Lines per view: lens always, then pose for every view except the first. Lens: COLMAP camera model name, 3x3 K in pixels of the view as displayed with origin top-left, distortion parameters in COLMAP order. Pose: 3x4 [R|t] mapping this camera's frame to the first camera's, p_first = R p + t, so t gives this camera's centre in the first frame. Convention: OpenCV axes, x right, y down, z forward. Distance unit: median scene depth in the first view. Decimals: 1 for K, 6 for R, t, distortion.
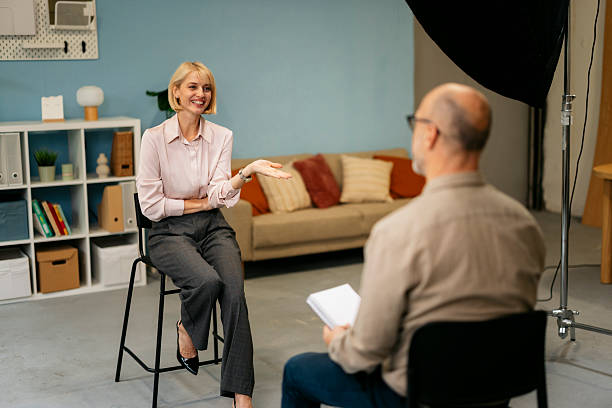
lens RADIAL K [[918.6, 0, 306.0], [0, 918.6, 204.0], [0, 0, 1]] dist [0.038723, -0.002061]
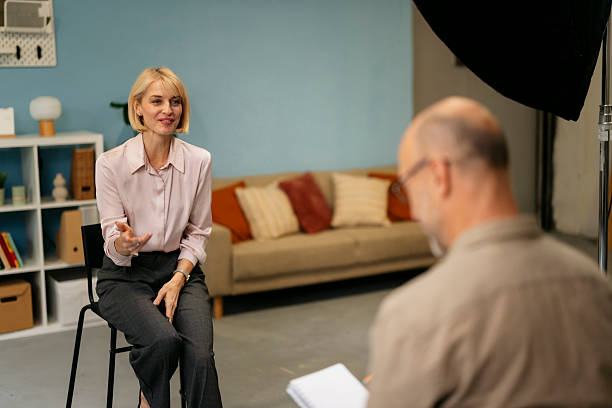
lens RADIAL K [[902.3, 0, 305.0], [0, 902.3, 213.7], [0, 0, 1]] dist [0.016080, 0.074383]
pose [[0.999954, -0.004523, 0.008498, 0.004446], [0.004526, 0.999990, -0.000329, -0.015524], [-0.008497, 0.000367, 0.999964, 0.138434]]
